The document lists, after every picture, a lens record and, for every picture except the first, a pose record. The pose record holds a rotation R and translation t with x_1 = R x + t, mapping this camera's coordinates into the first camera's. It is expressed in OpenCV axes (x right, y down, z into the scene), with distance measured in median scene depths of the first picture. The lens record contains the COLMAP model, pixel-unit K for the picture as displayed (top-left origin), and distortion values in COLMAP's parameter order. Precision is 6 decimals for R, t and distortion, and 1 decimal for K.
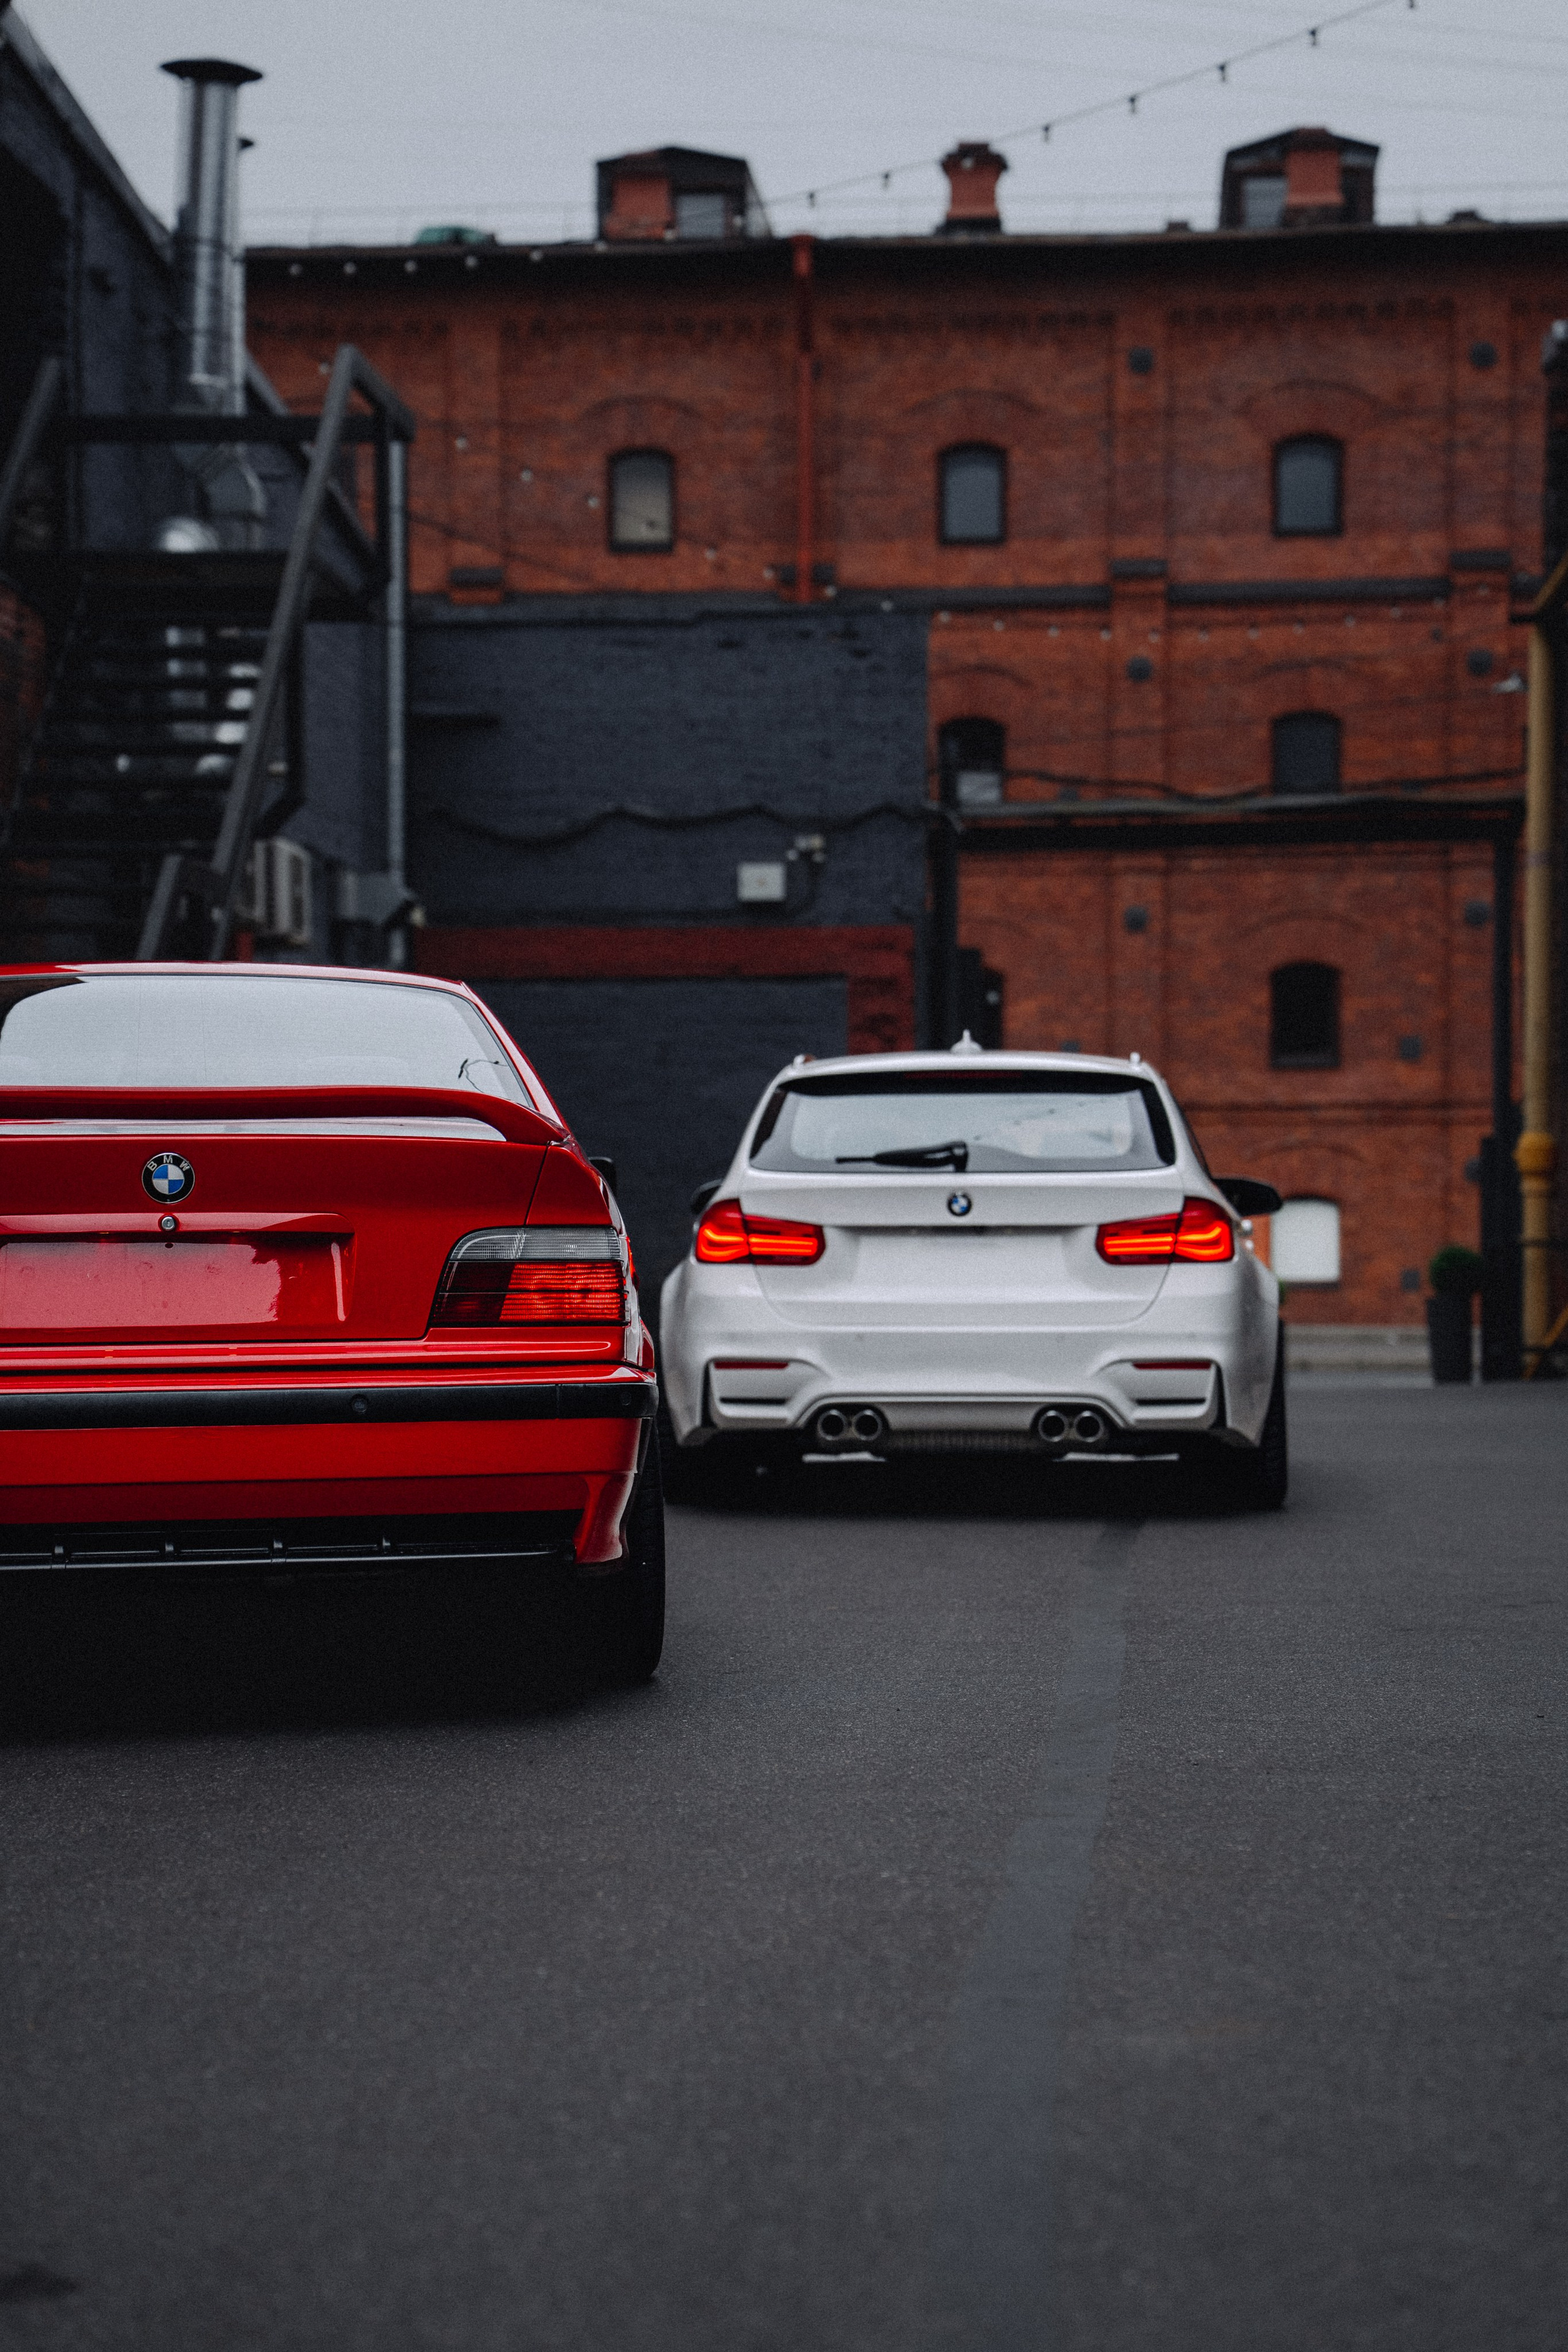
lens RADIAL K [[4456.0, 0, 754.2], [0, 4456.0, 1245.6], [0, 0, 1]] dist [0.285594, 0.000000]
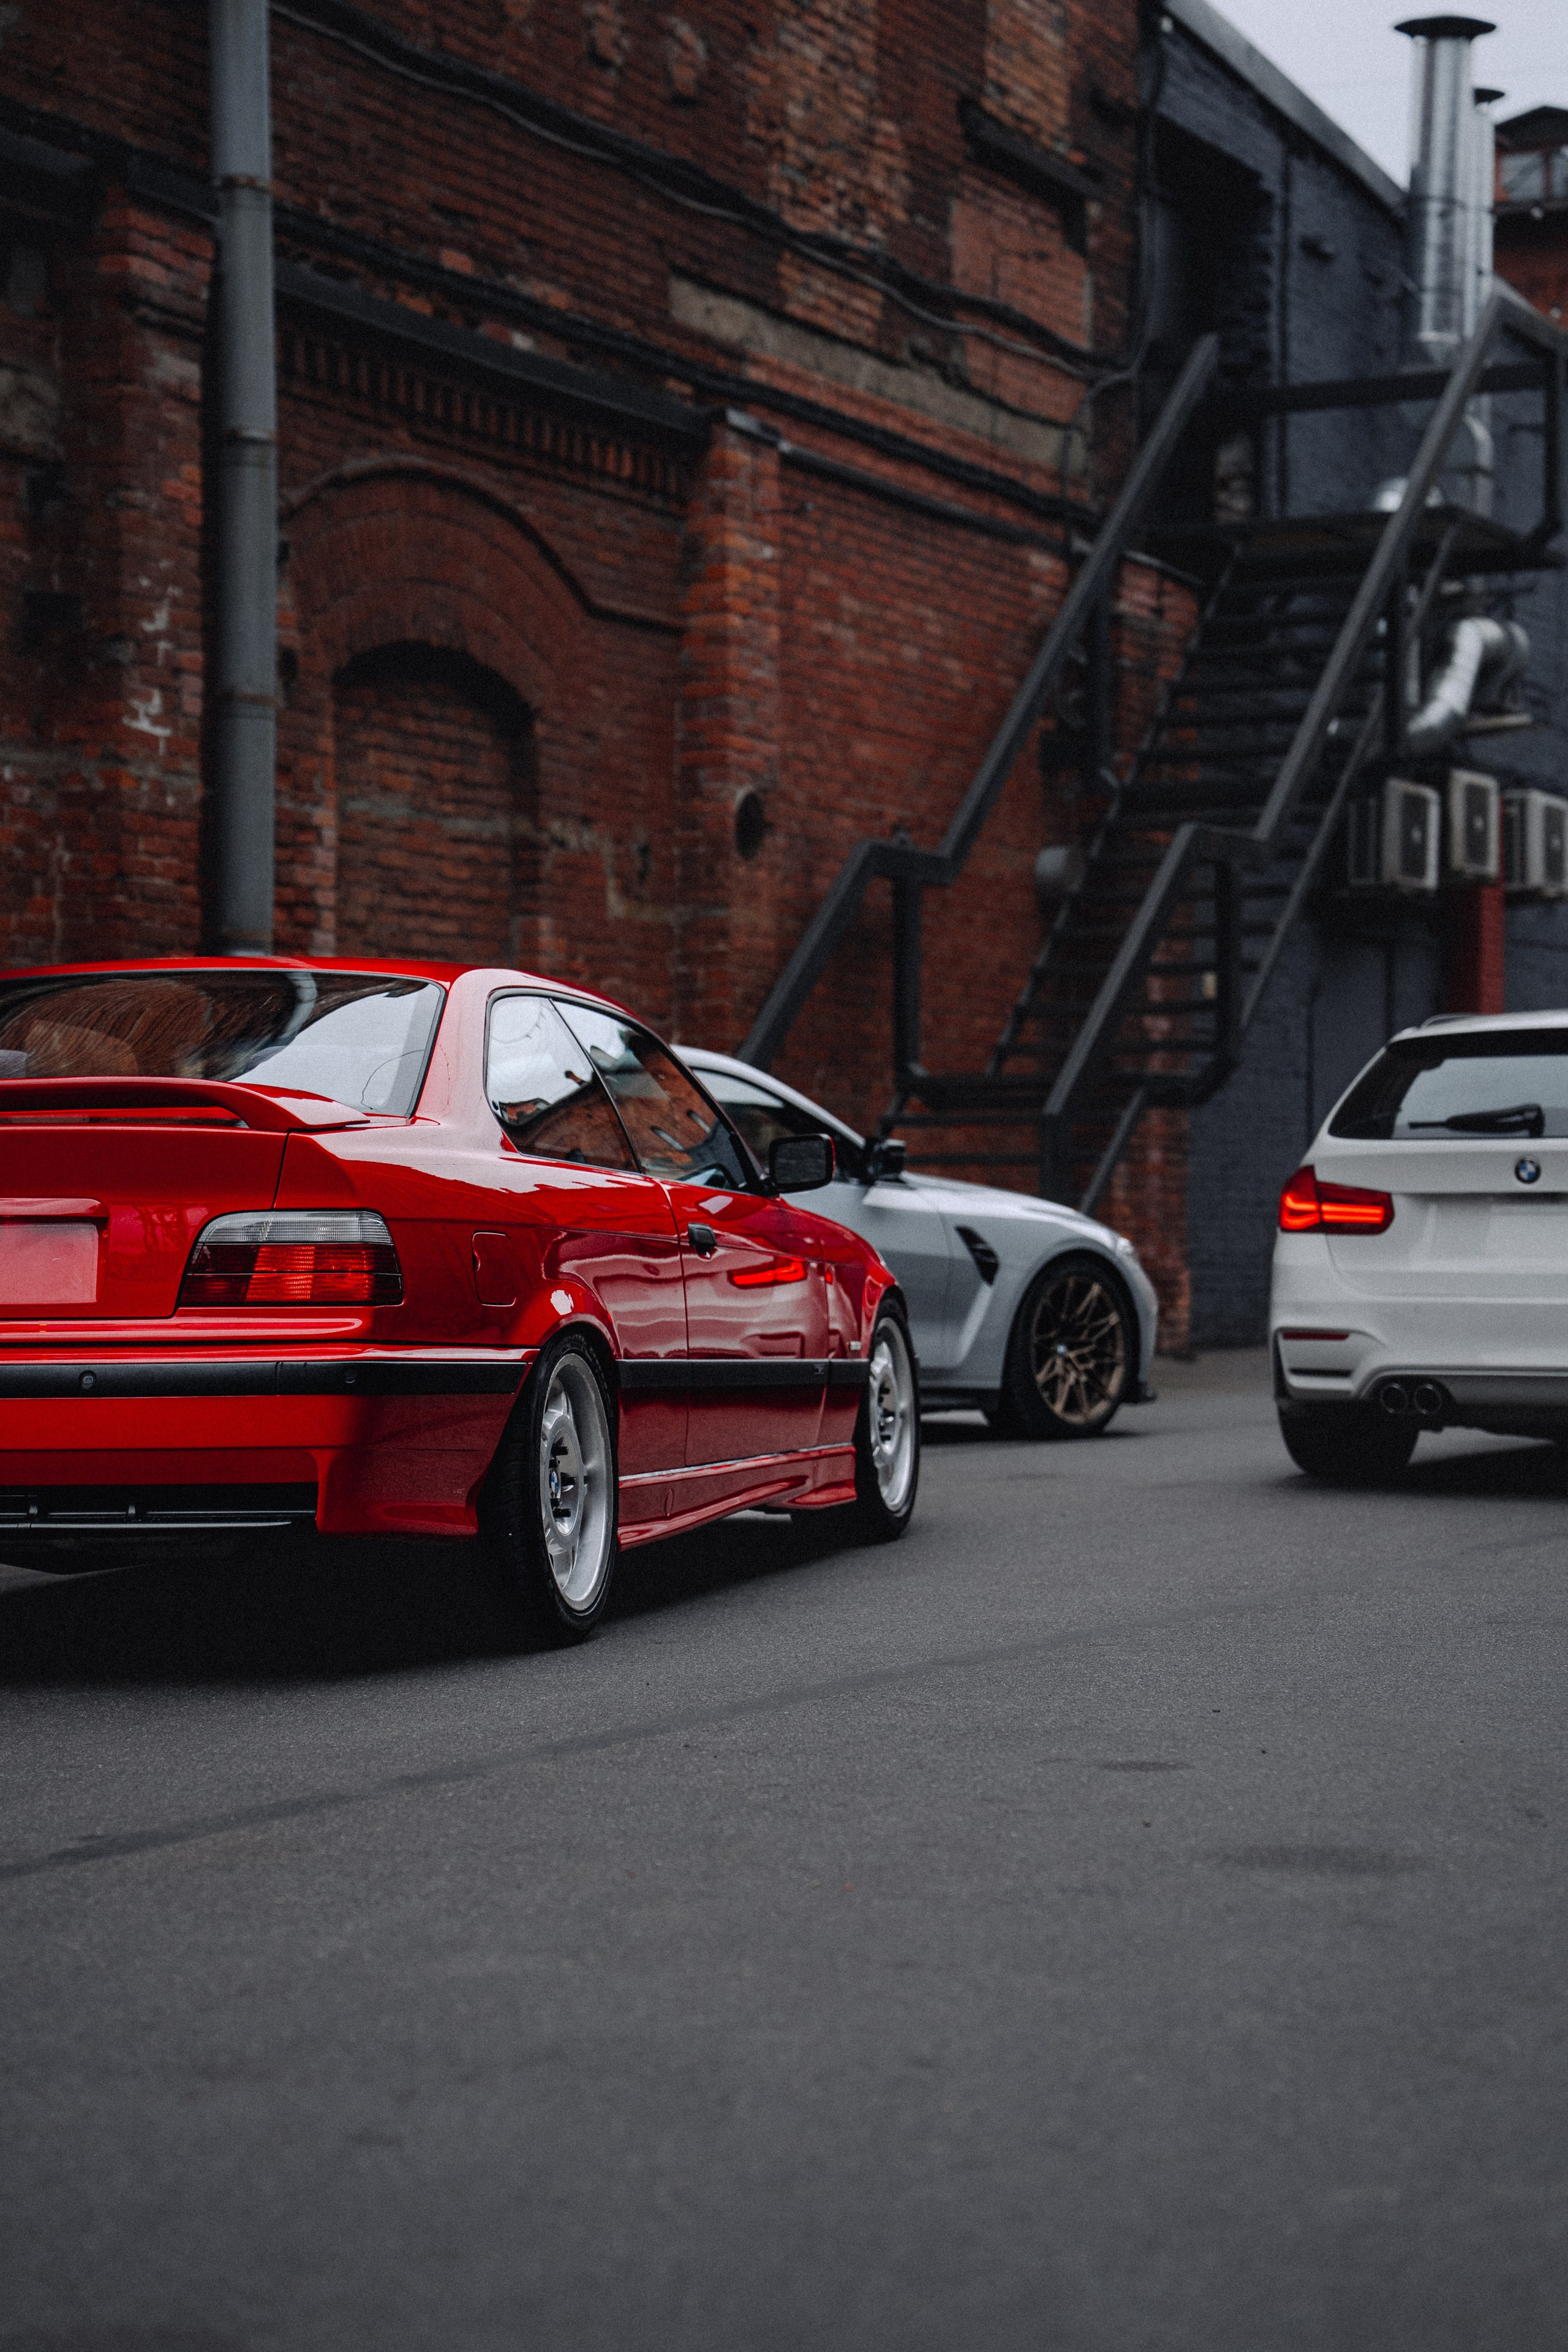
lens RADIAL K [[4456.0, 0, 776.8], [0, 4456.0, 1195.2], [0, 0, 1]] dist [0.285594, 0.000000]
pose [[0.929718, -0.003564, -0.368254, 0.250956], [0.003561, 0.999993, -0.000686, -0.003790], [0.368254, -0.000673, 0.929725, 0.040526]]
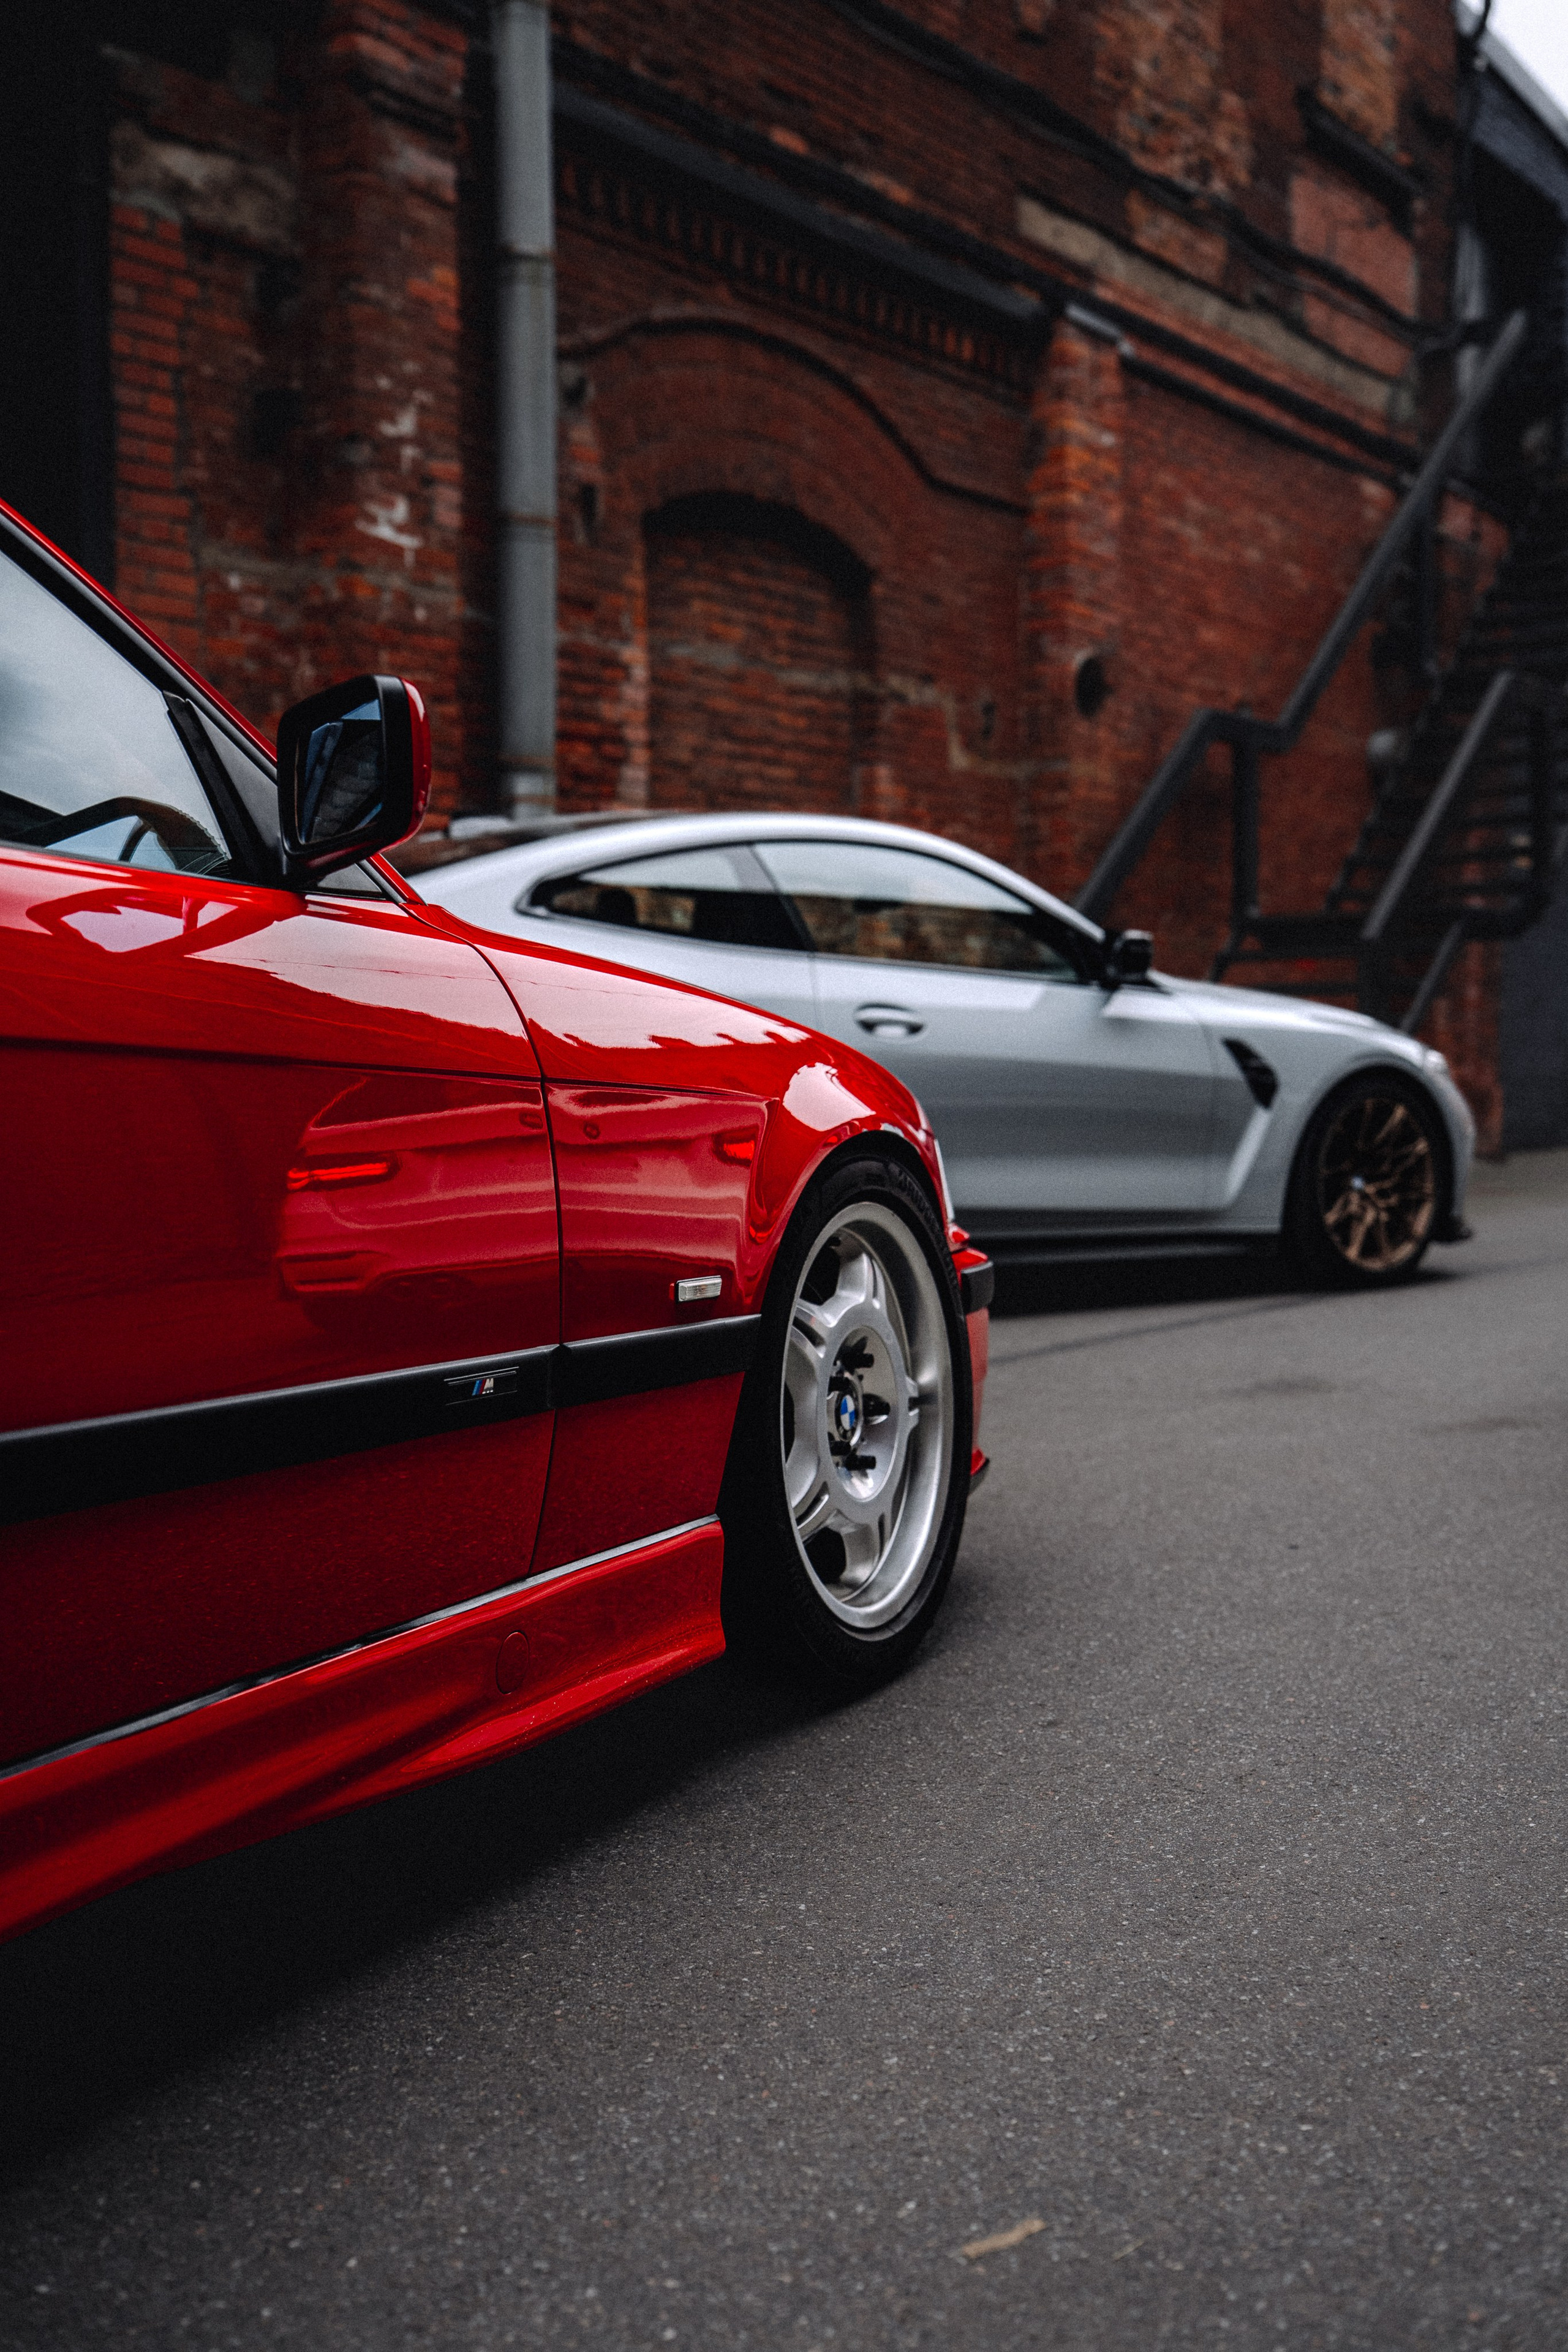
lens RADIAL K [[2428.5, 0, 769.8], [0, 2428.5, 1169.6], [0, 0, 1]] dist [0.017853, 0.000000]
pose [[0.840147, 0.013980, -0.542178, 0.064928], [0.013356, 0.998831, 0.046452, 0.006327], [0.542194, -0.046268, 0.838978, 0.657726]]
